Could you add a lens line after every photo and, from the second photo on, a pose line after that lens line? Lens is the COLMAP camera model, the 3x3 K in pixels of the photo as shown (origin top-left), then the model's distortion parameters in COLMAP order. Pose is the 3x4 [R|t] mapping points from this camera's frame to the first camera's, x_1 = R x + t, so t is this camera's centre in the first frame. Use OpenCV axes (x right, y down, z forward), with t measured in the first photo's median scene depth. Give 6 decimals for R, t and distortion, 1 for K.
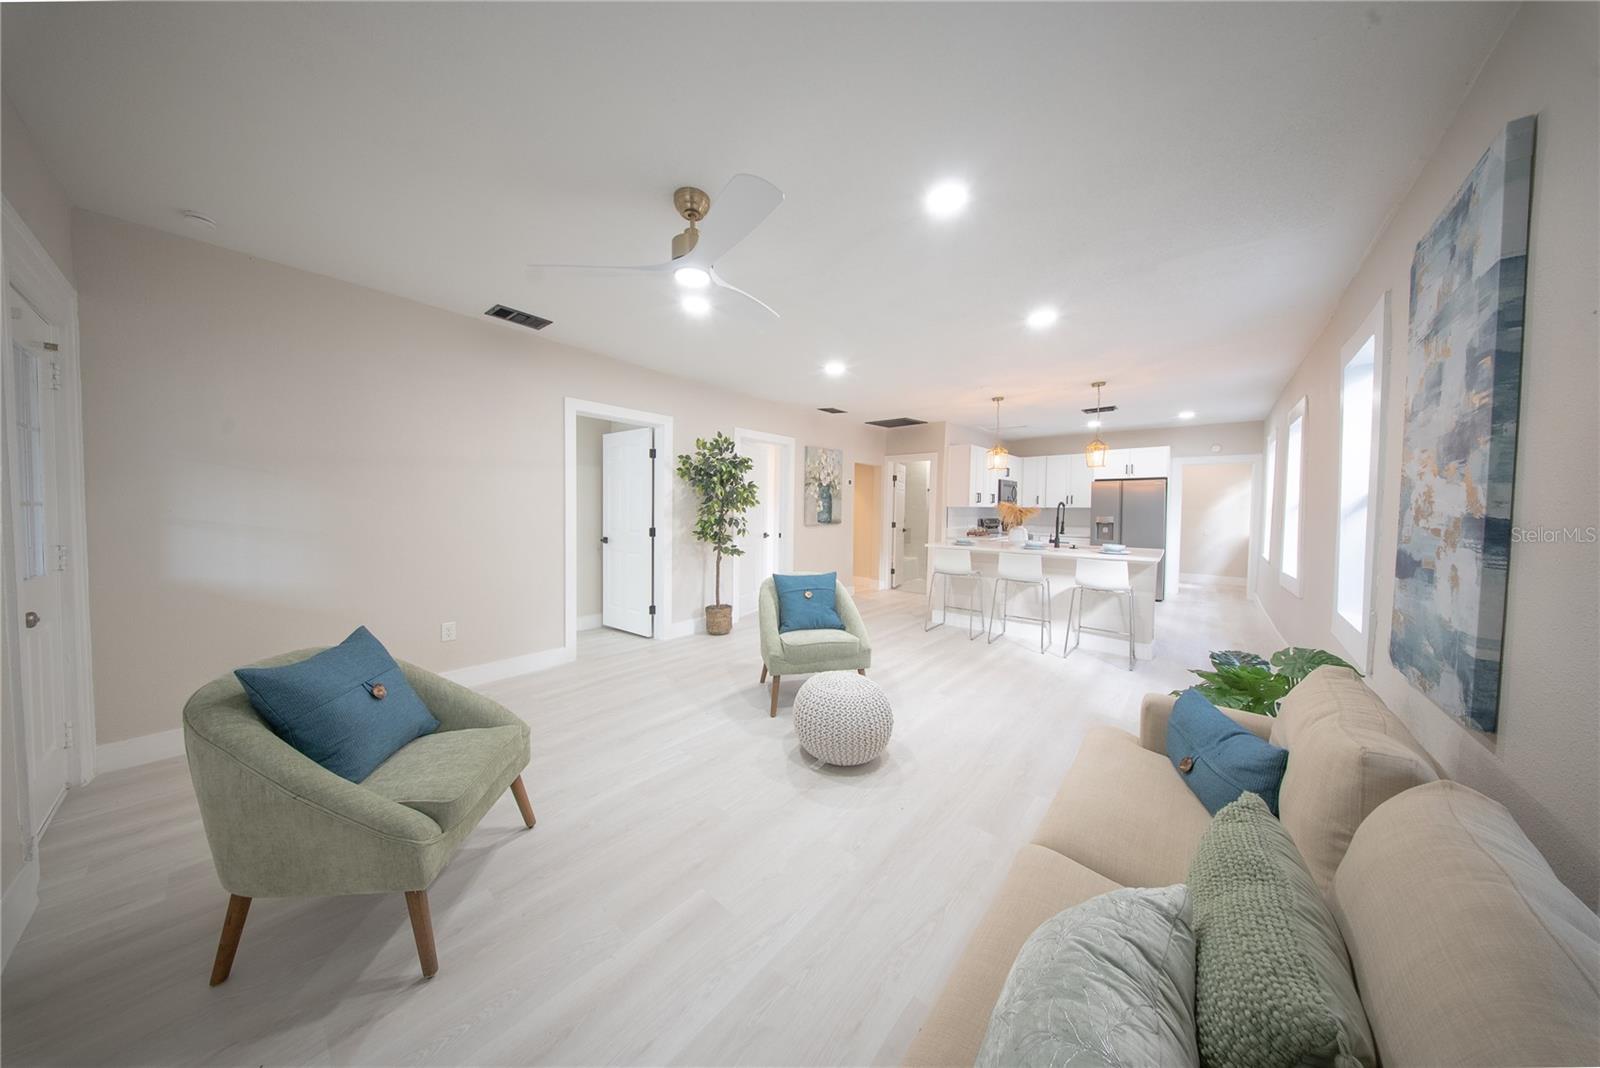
lens RADIAL K [[474.7, 0, 794.9], [0, 474.7, 525.7], [0, 0, 1]] dist [0.000162, -0.002010]
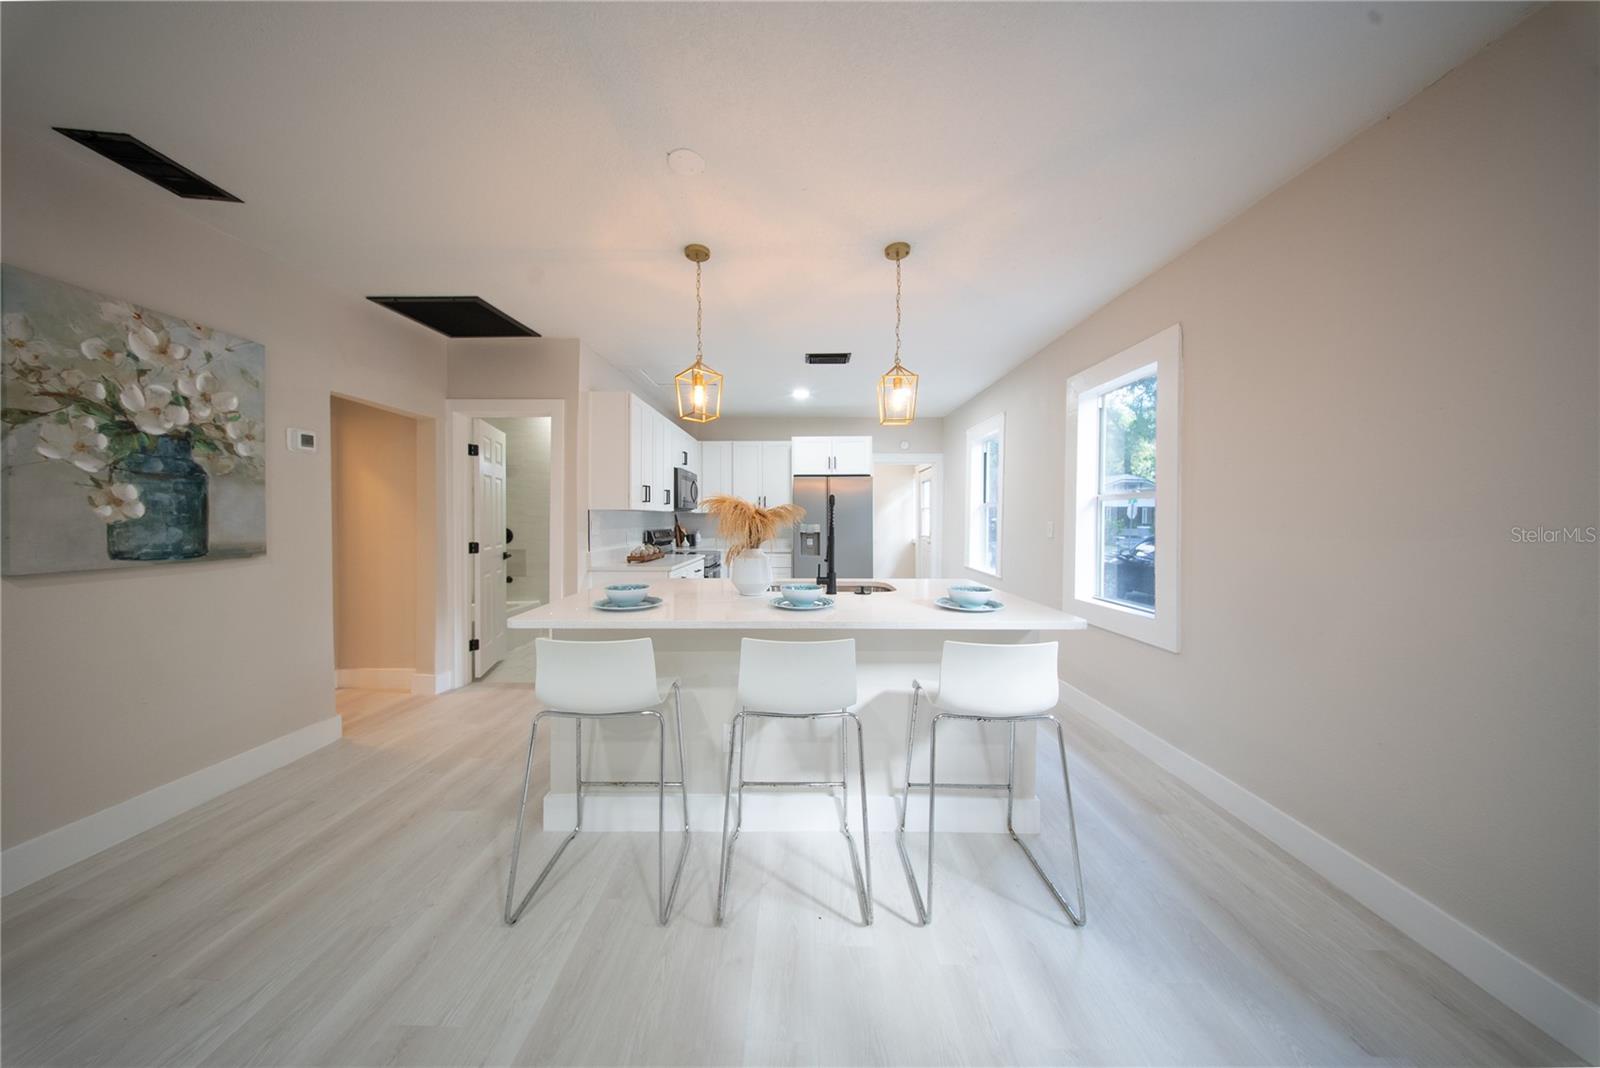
lens RADIAL K [[474.7, 0, 794.9], [0, 474.7, 525.7], [0, 0, 1]] dist [0.000162, -0.002010]
pose [[0.760953, -0.016153, 0.648605, 0.170208], [0.028160, 0.999570, -0.008143, -0.012956], [-0.648195, 0.024461, 0.761081, 0.501059]]
